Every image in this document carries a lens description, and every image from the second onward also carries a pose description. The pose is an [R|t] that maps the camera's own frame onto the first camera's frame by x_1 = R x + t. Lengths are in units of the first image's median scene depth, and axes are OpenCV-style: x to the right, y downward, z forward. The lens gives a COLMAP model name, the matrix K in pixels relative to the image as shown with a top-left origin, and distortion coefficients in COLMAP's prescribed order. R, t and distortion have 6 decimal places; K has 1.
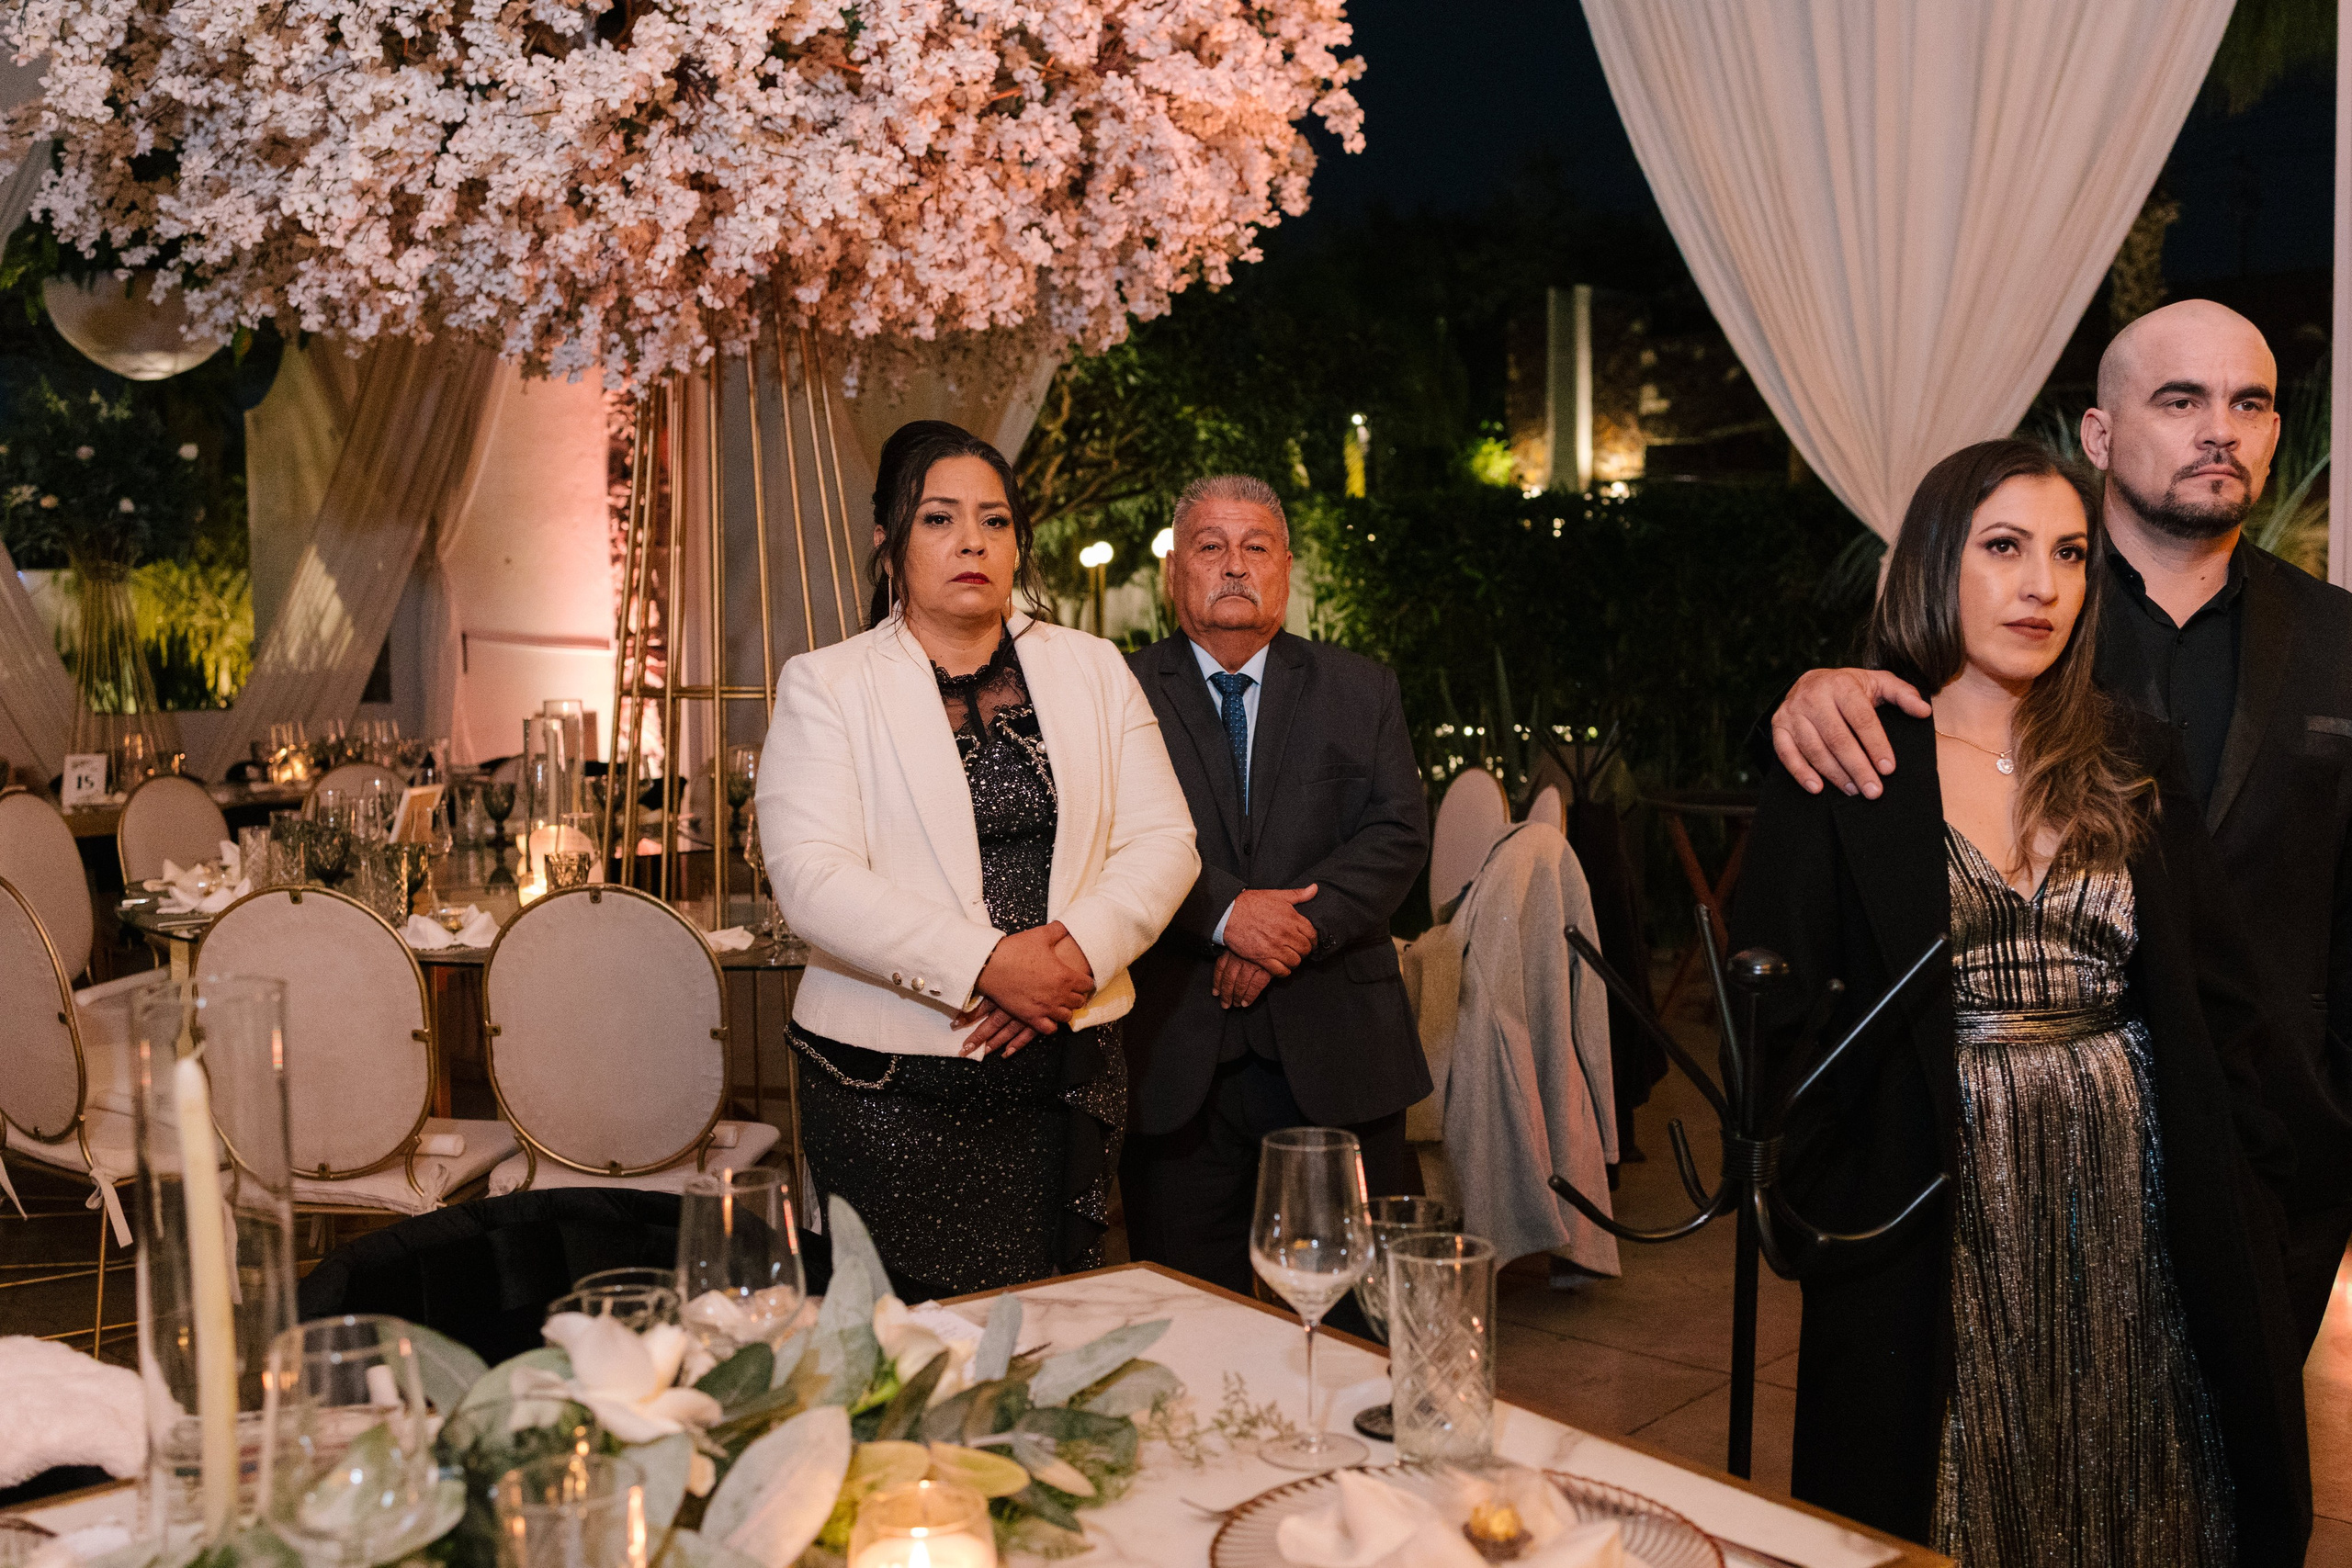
lens RADIAL K [[2365.9, 0, 1179.4], [0, 2365.9, 783.5], [0, 0, 1]] dist [0.011024, 0.000000]
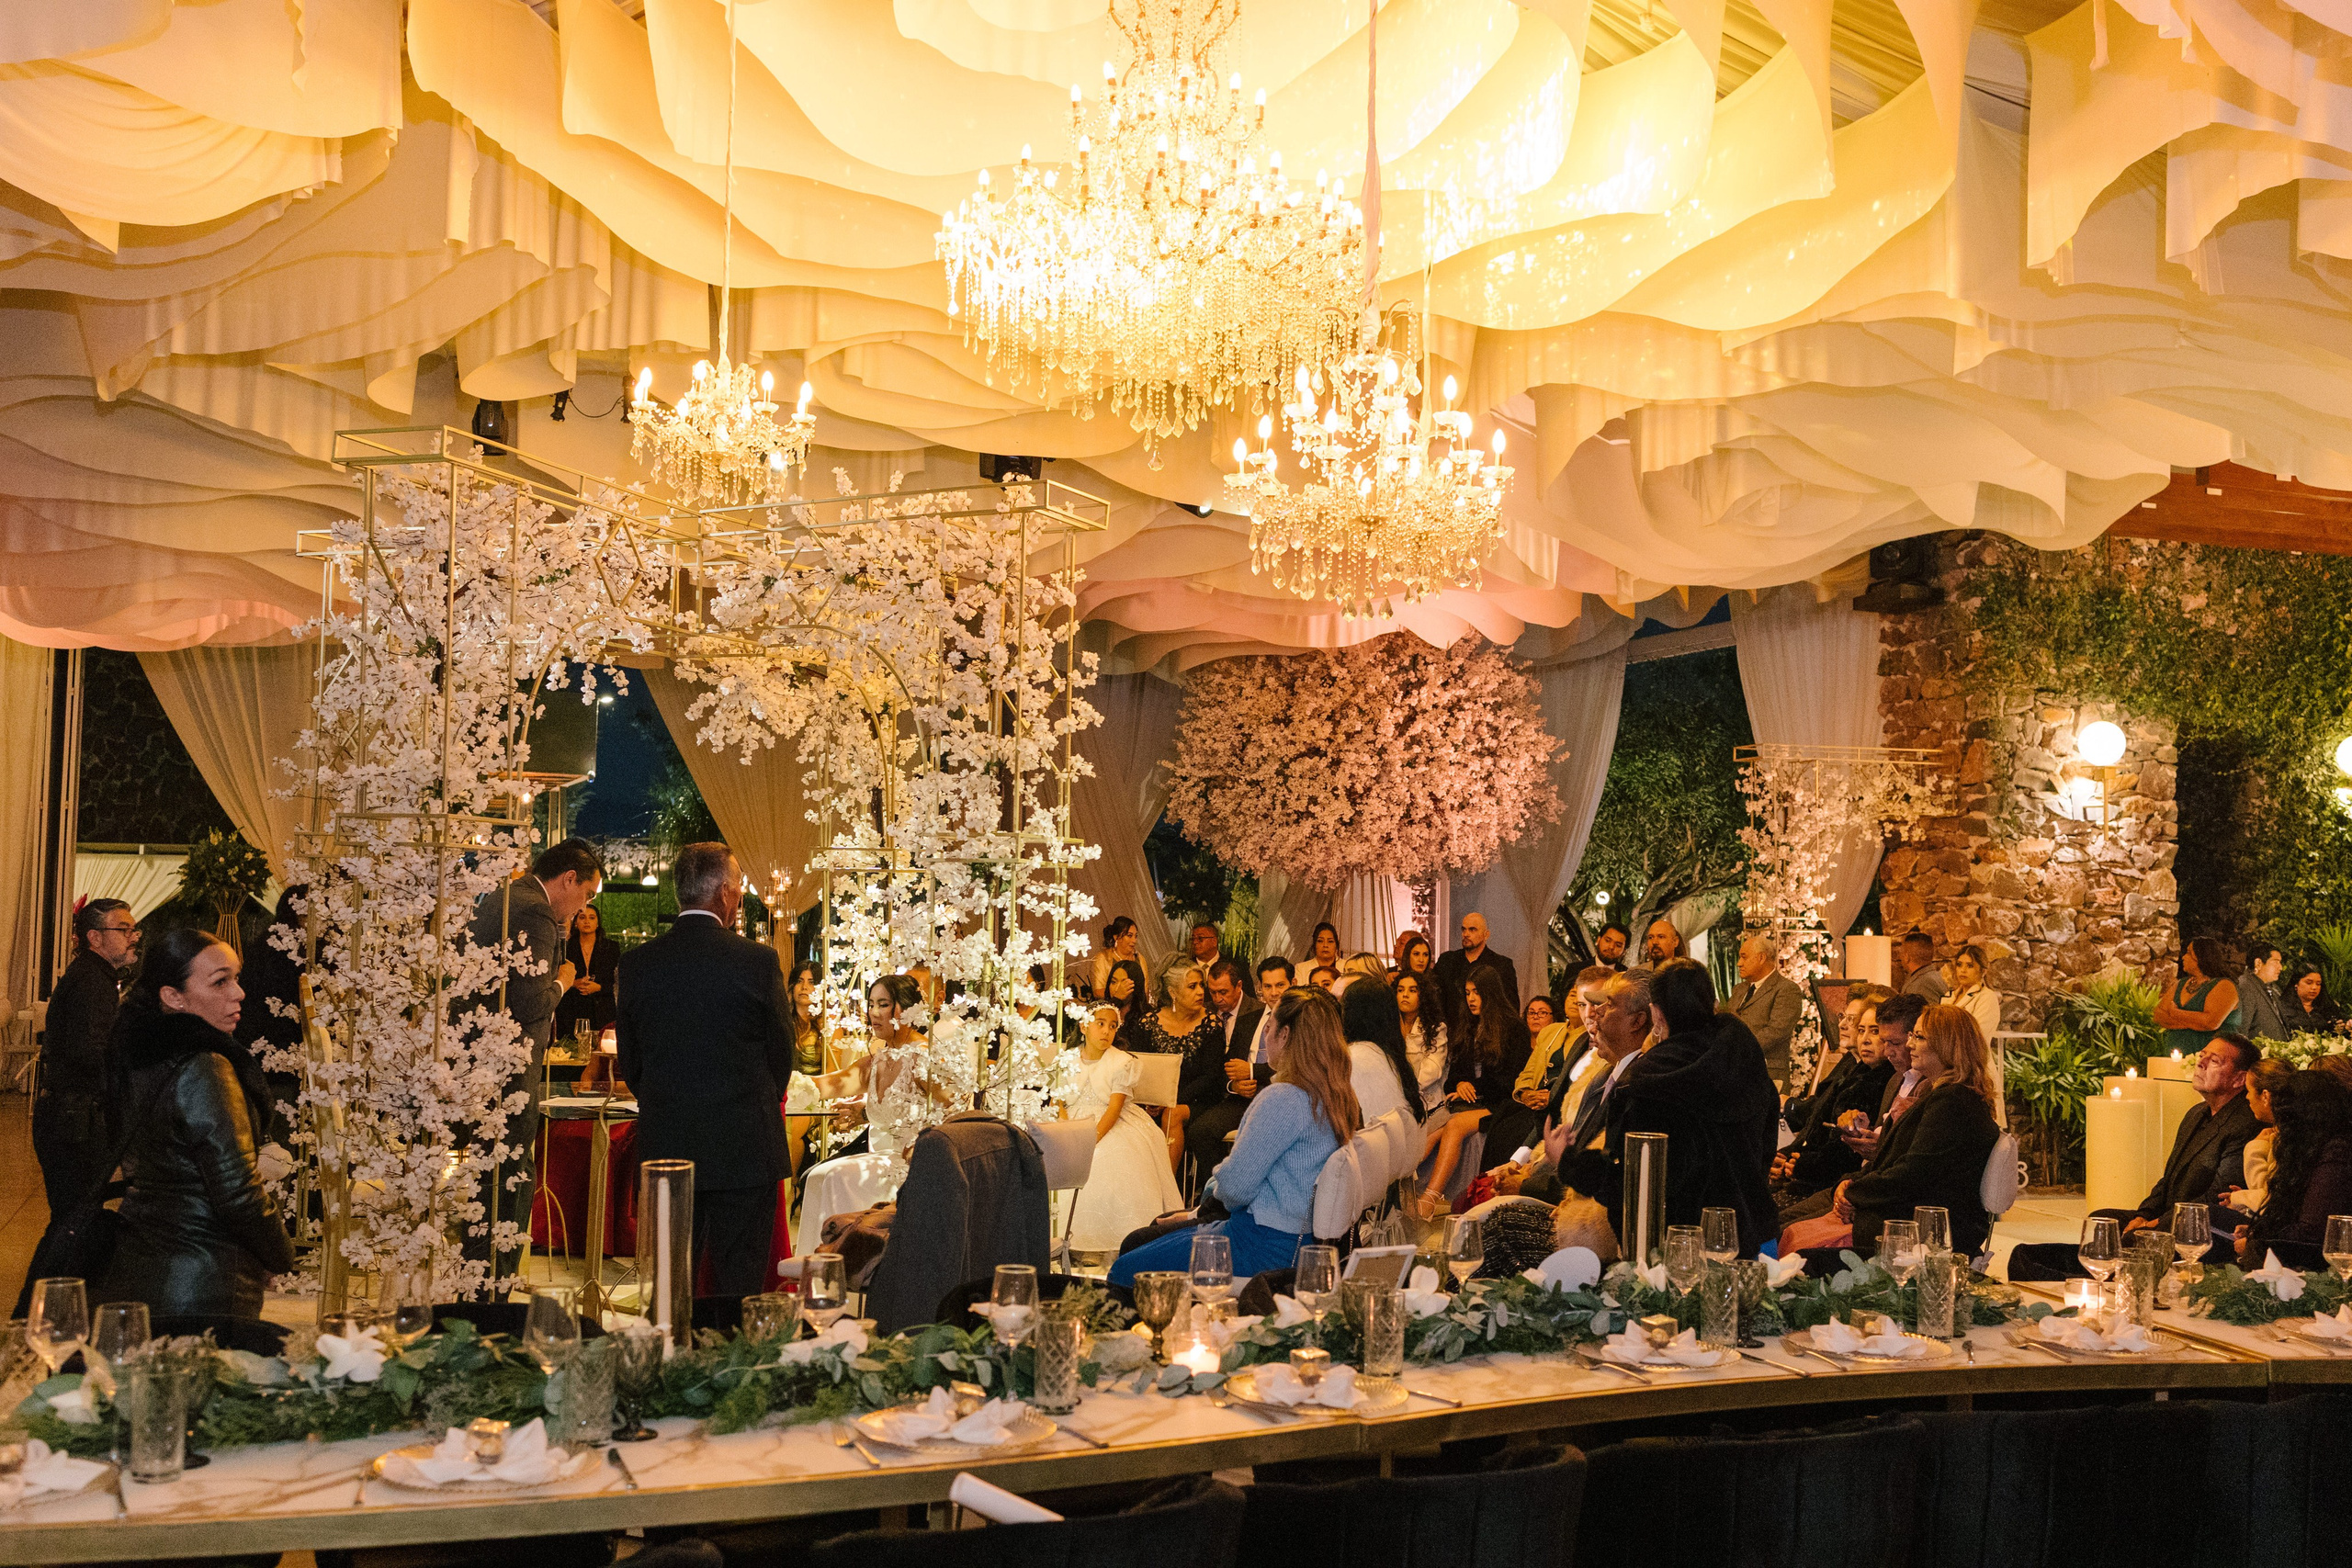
lens RADIAL K [[2365.9, 0, 1174.4], [0, 2365.9, 788.8], [0, 0, 1]] dist [0.011024, 0.000000]
pose [[0.905350, 0.011980, -0.424497, 1.241315], [-0.067592, 0.990924, -0.116193, 0.133269], [0.419252, 0.133888, 0.897943, -2.690000]]
